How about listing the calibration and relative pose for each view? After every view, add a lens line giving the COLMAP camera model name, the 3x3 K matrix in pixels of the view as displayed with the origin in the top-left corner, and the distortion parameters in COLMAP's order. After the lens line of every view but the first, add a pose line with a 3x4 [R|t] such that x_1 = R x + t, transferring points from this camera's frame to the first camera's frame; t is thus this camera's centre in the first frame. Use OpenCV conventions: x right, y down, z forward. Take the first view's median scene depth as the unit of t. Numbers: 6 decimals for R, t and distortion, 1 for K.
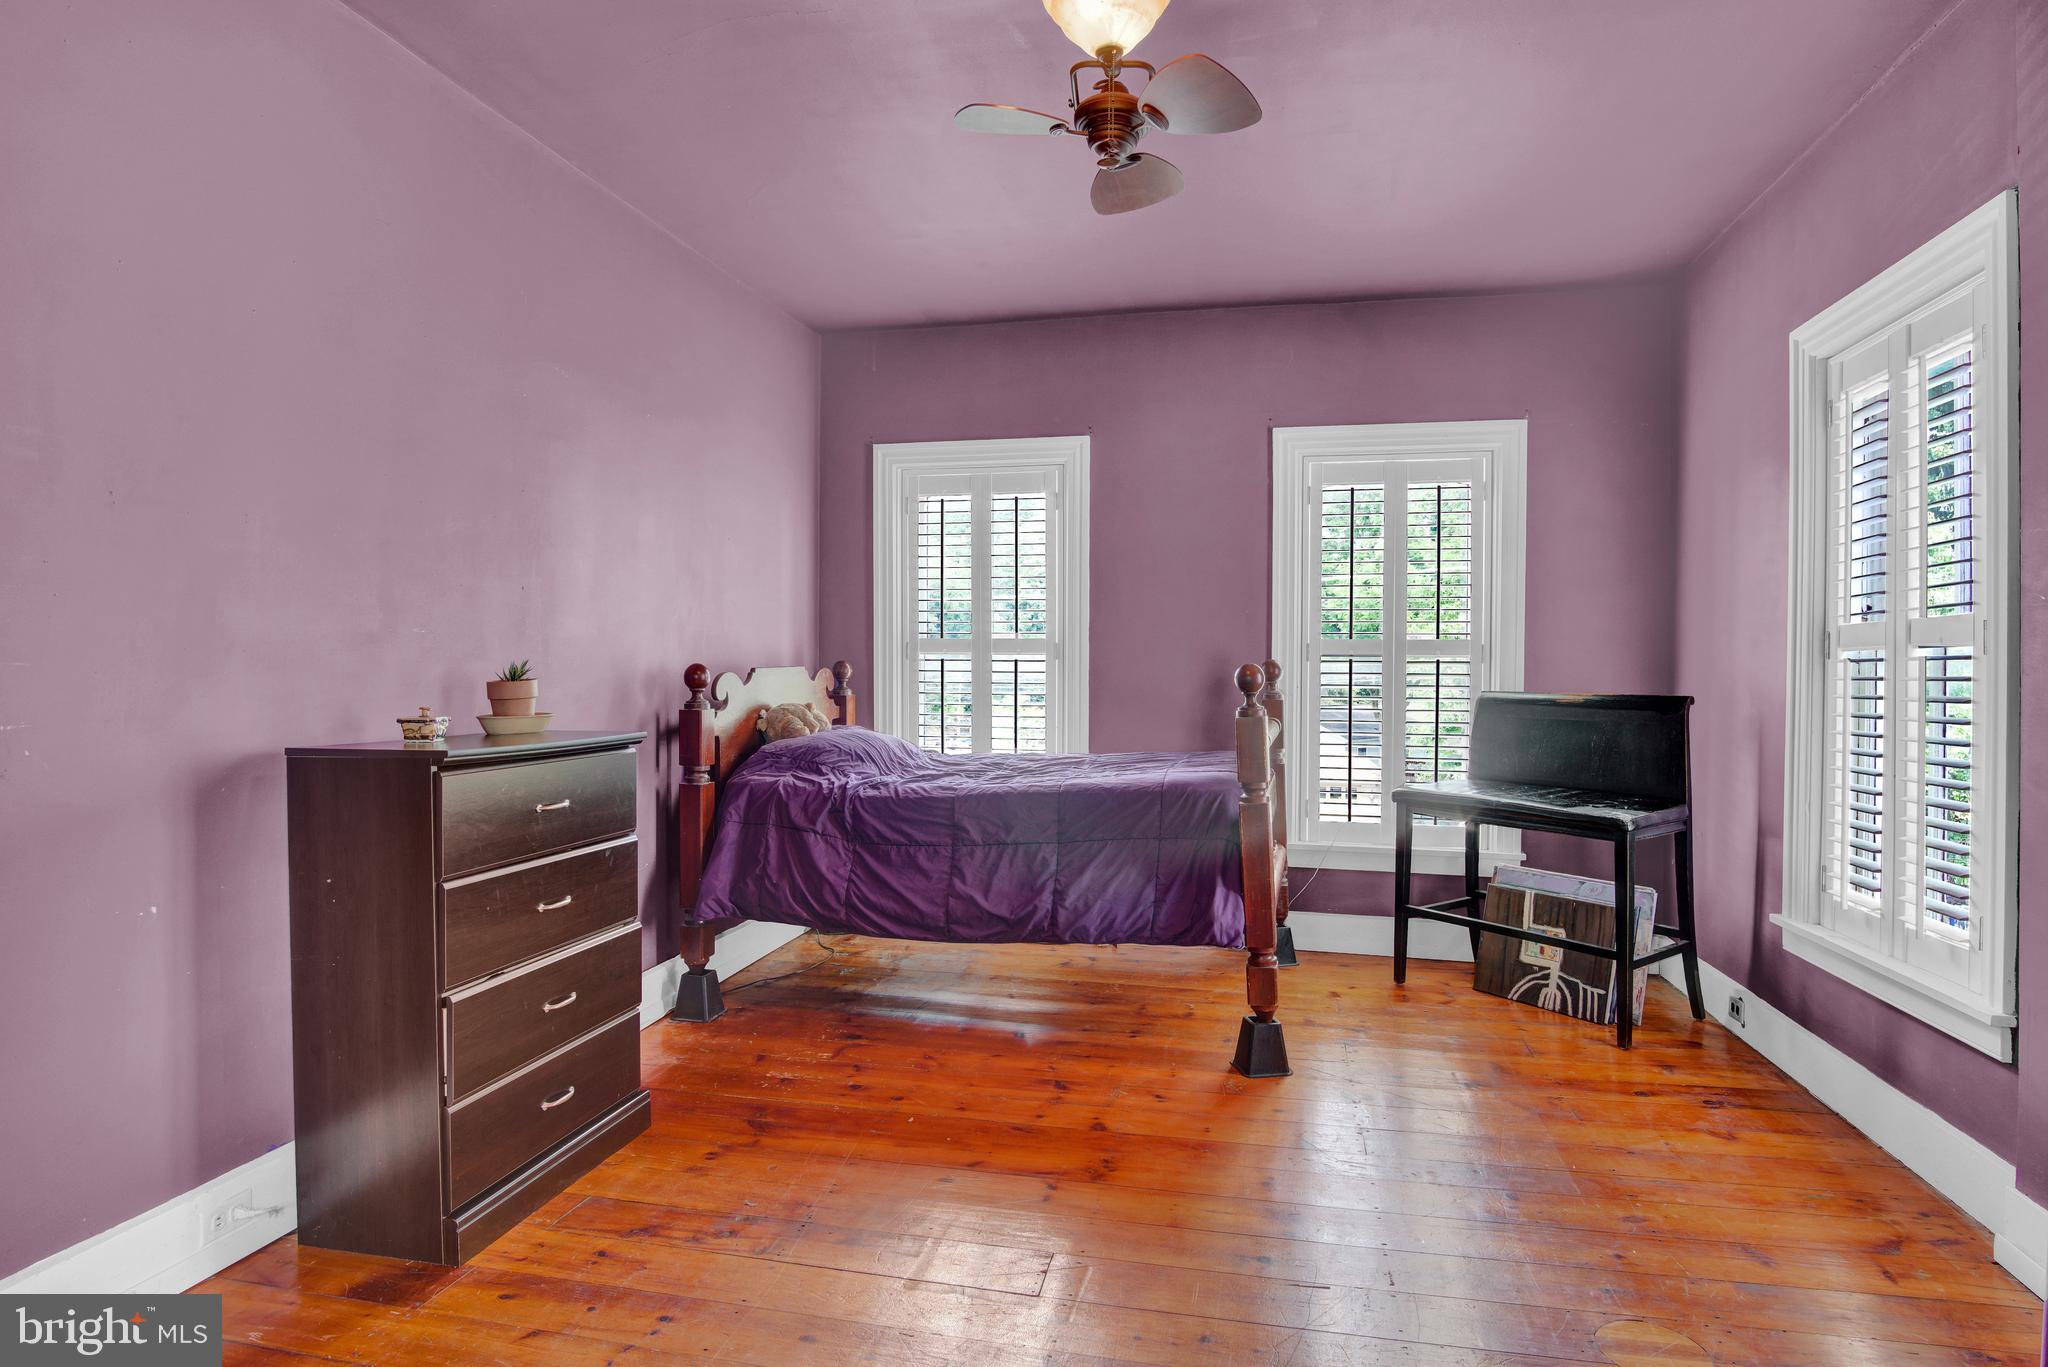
lens RADIAL K [[1103.0, 0, 1021.6], [0, 1103.0, 692.8], [0, 0, 1]] dist [-0.022241, 0.001929]
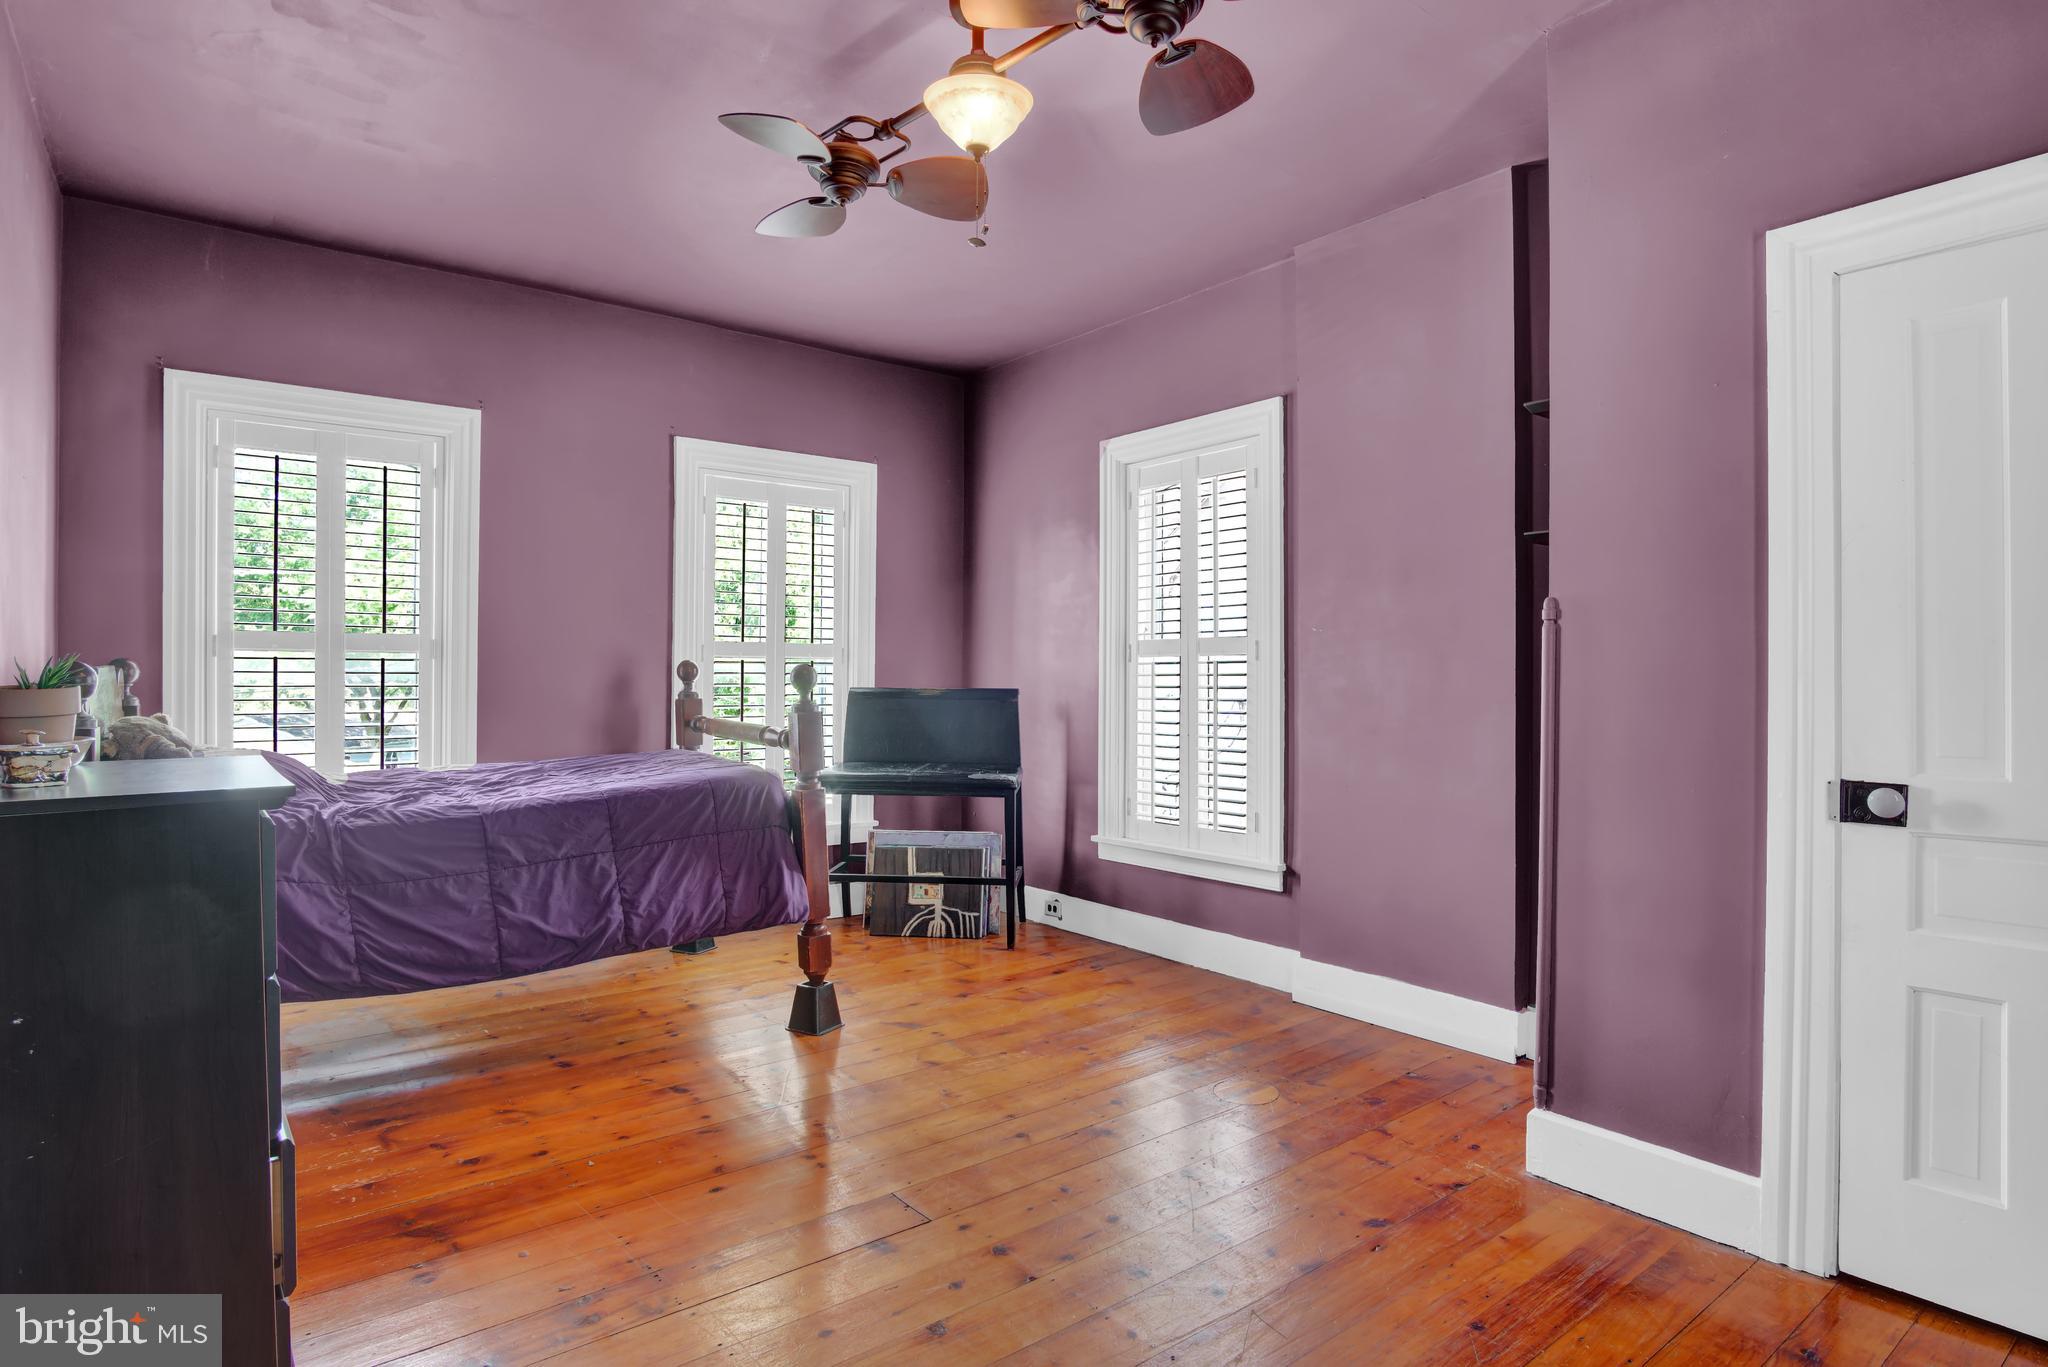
lens RADIAL K [[1113.5, 0, 1024.0], [0, 1113.5, 683.5], [0, 0, 1]] dist [-0.019095, 0.000966]
pose [[0.632818, -0.011466, 0.774215, -0.480353], [0.015560, 0.999877, 0.002091, -0.005905], [-0.774144, 0.010724, 0.632919, 0.110046]]
